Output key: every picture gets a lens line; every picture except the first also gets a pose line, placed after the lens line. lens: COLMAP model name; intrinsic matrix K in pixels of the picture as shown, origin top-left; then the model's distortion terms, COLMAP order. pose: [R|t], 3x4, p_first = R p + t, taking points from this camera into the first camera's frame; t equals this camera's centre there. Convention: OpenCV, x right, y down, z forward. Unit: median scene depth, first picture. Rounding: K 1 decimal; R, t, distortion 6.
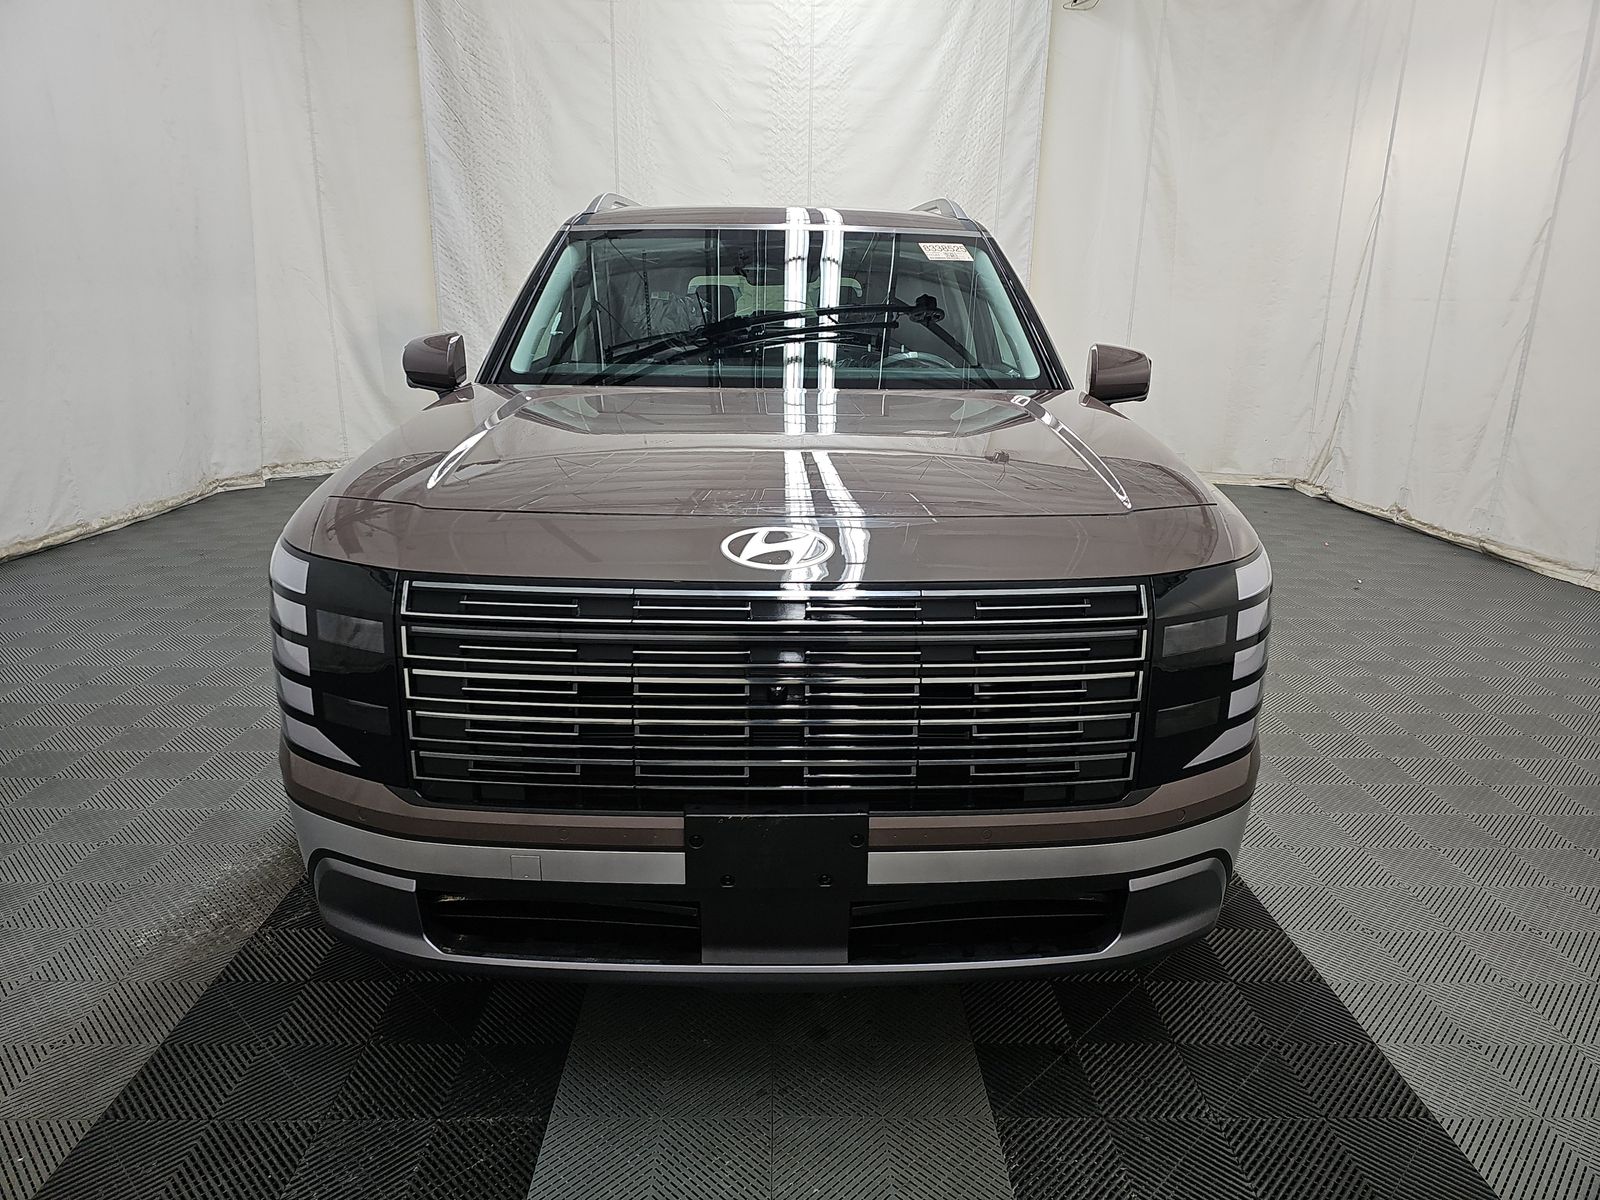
lens RADIAL K [[1072.4, 0, 813.7], [0, 1072.4, 598.8], [0, 0, 1]] dist [-0.001007, -0.024762]
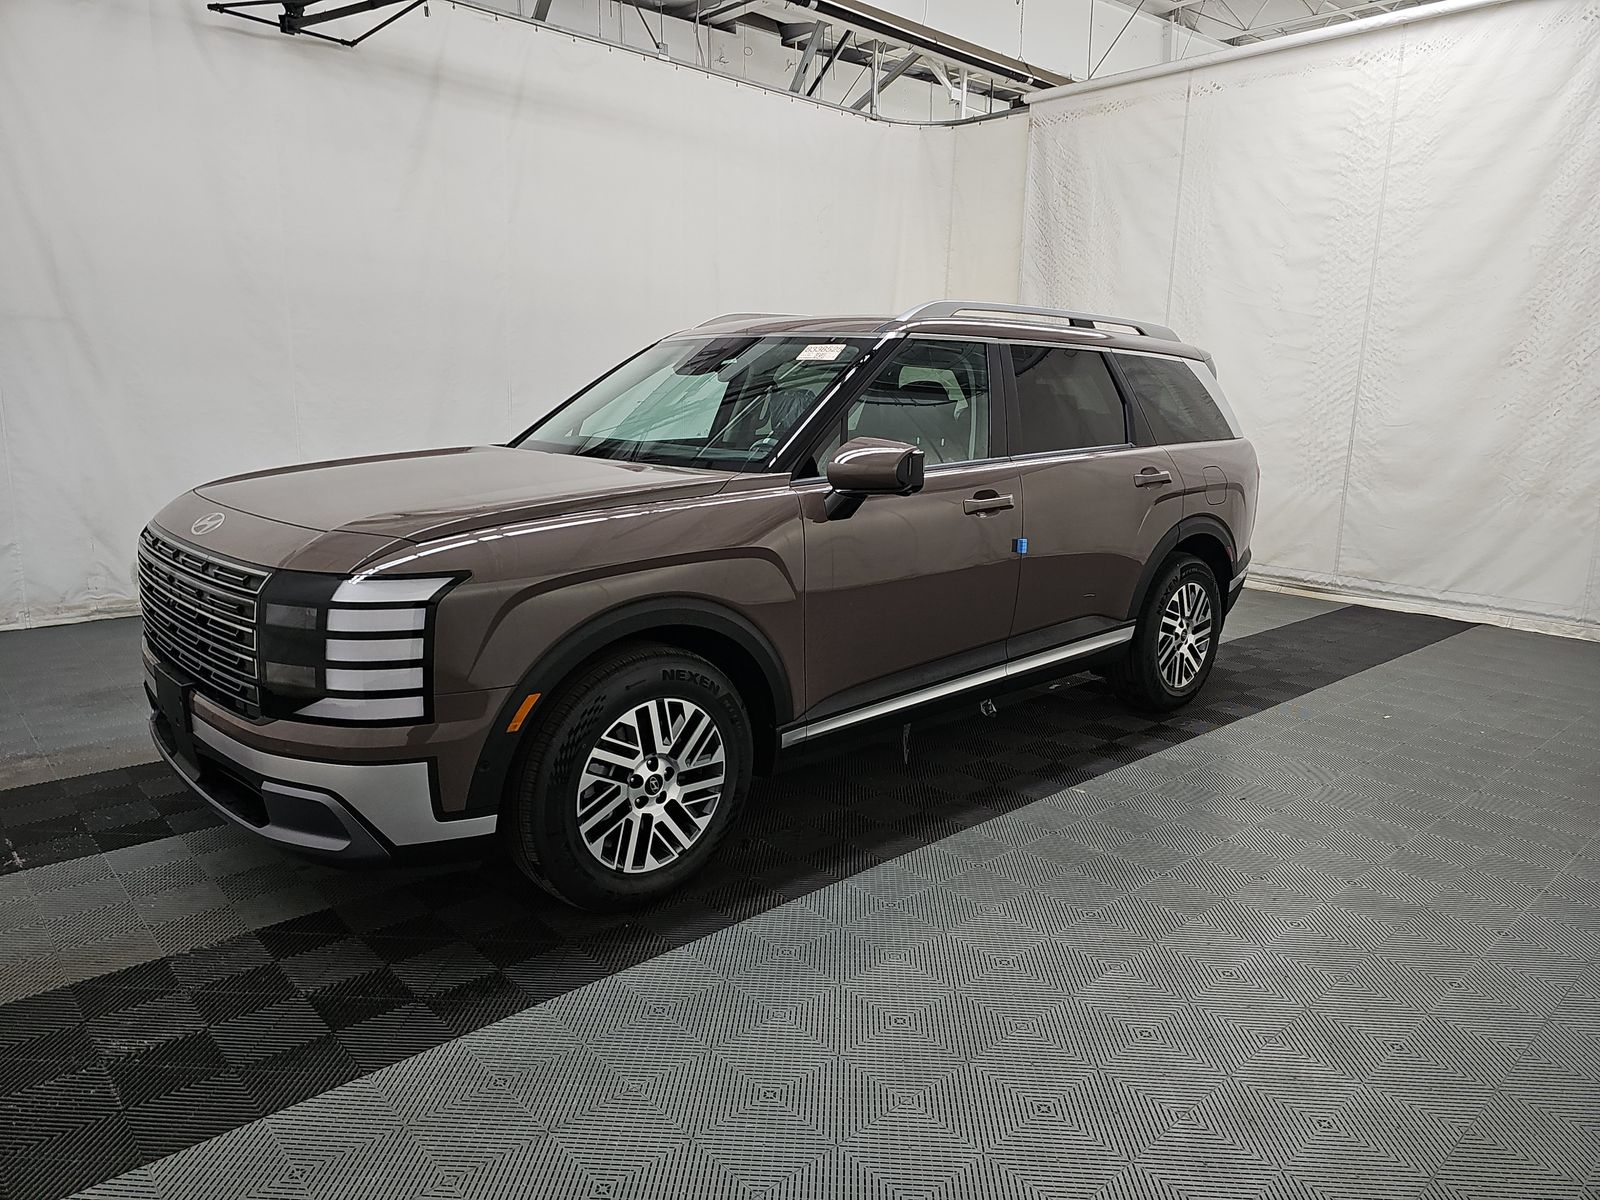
lens RADIAL K [[1072.4, 0, 813.7], [0, 1072.4, 598.8], [0, 0, 1]] dist [-0.001007, -0.024762]
pose [[0.662538, 0.130655, -0.737545, 0.381082], [-0.200682, 0.979633, -0.006733, -0.023742], [0.721644, 0.152473, 0.675265, 0.112329]]
